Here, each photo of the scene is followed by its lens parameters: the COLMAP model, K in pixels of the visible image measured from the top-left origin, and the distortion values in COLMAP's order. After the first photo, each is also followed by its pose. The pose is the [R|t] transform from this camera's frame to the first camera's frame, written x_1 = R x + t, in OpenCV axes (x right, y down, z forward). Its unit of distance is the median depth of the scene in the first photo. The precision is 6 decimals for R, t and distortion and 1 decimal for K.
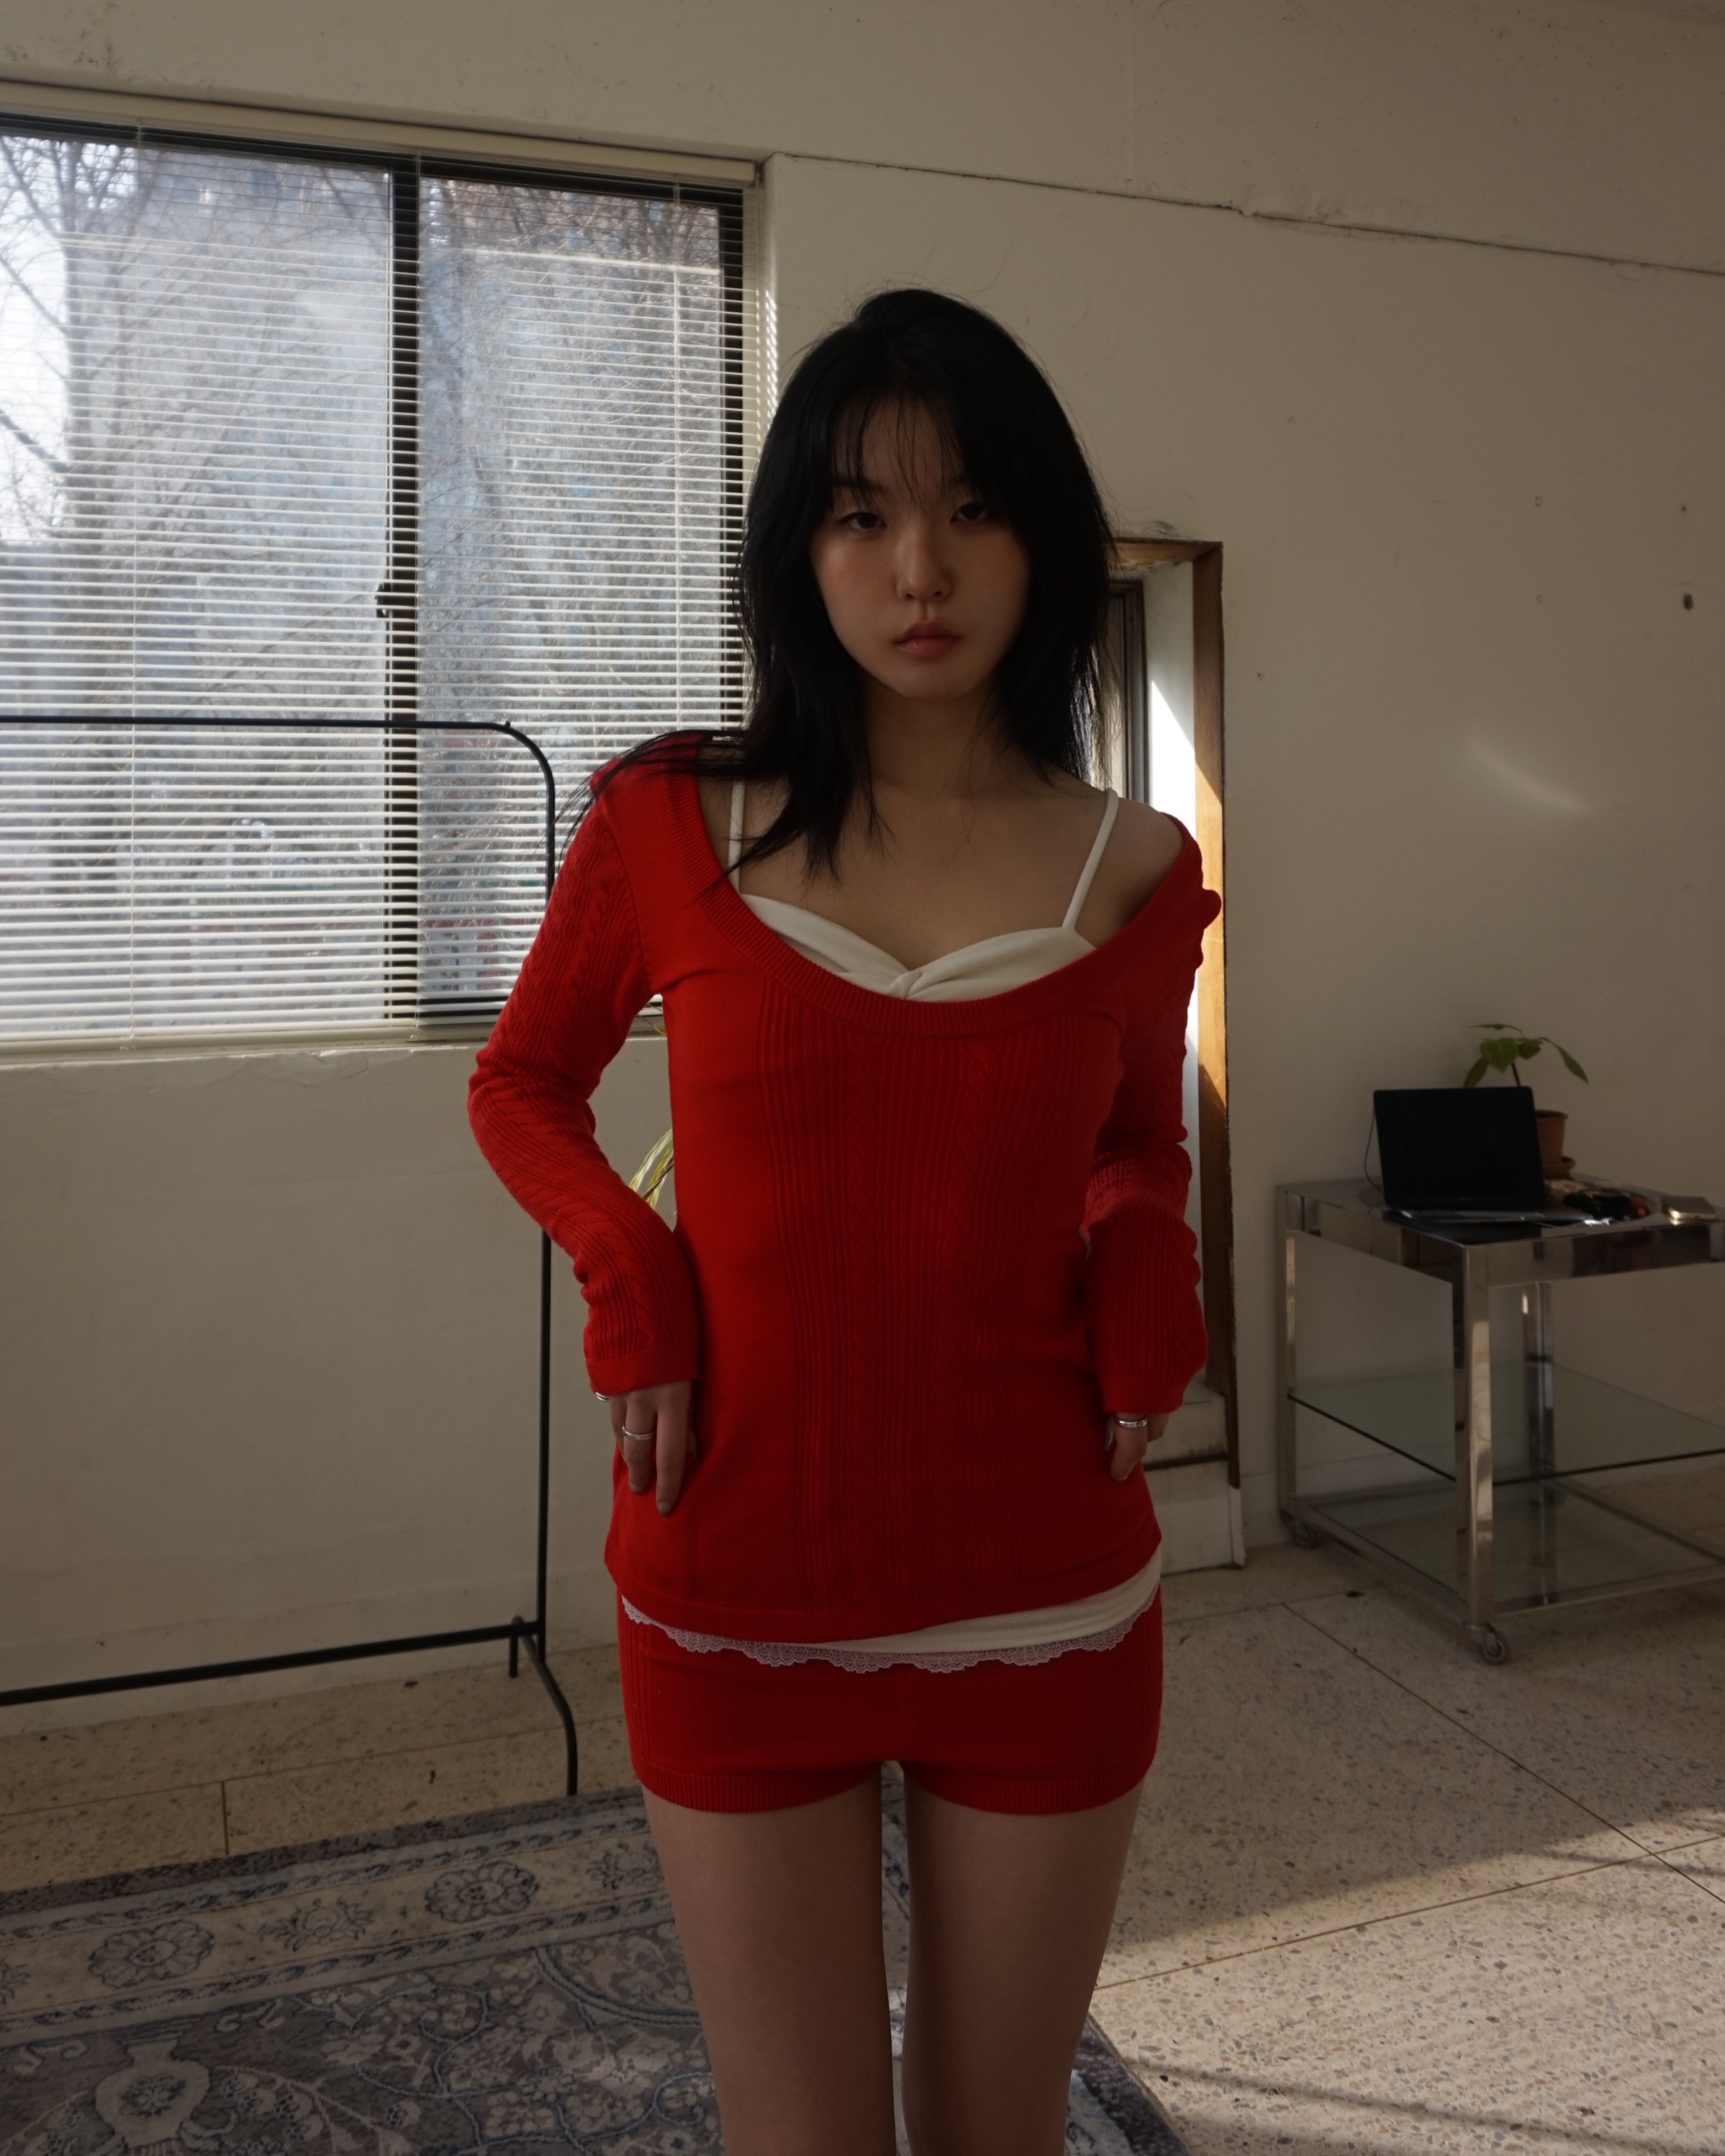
lens RADIAL K [[2007.7, 0, 862.5], [0, 2007.7, 1078.0], [0, 0, 1]] dist [0.004160, 0.039970]
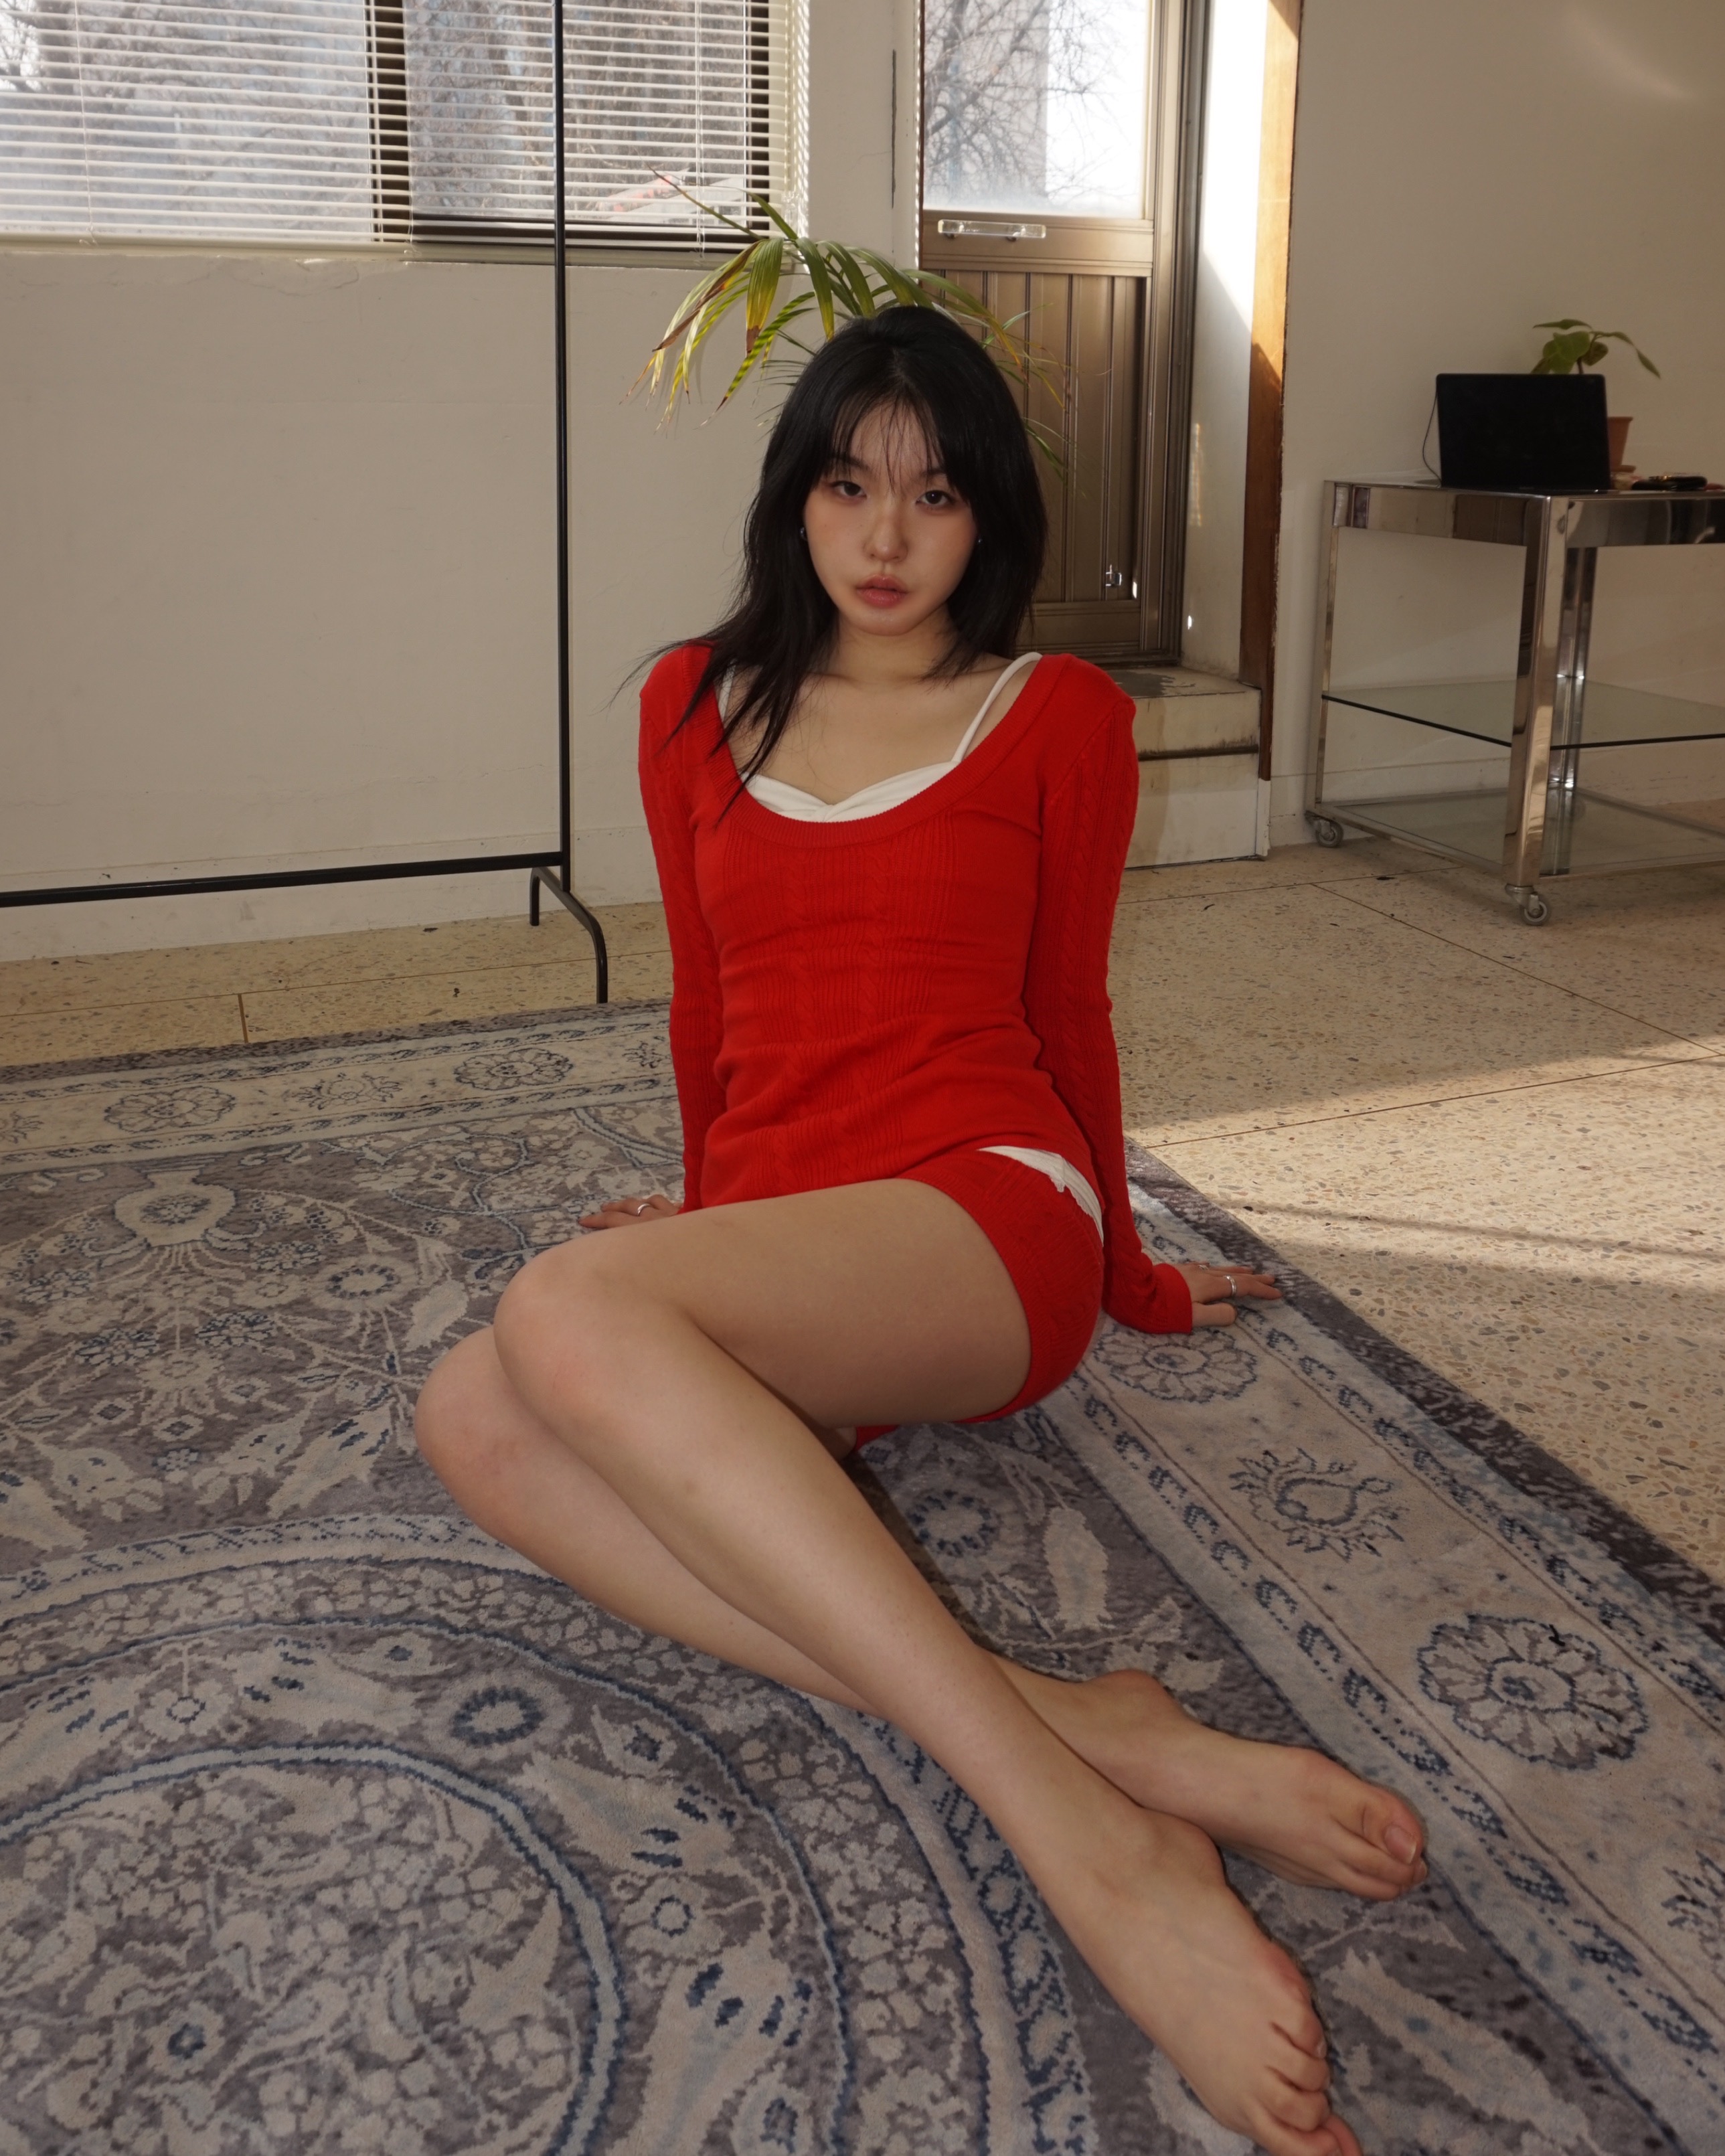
lens RADIAL K [[1815.9, 0, 862.5], [0, 1815.9, 1078.0], [0, 0, 1]] dist [0.000528, 0.009576]
pose [[0.999507, 0.020409, 0.023849, -0.045111], [-0.025757, 0.967520, 0.251478, 0.192959], [-0.017942, -0.251969, 0.967569, 0.164599]]
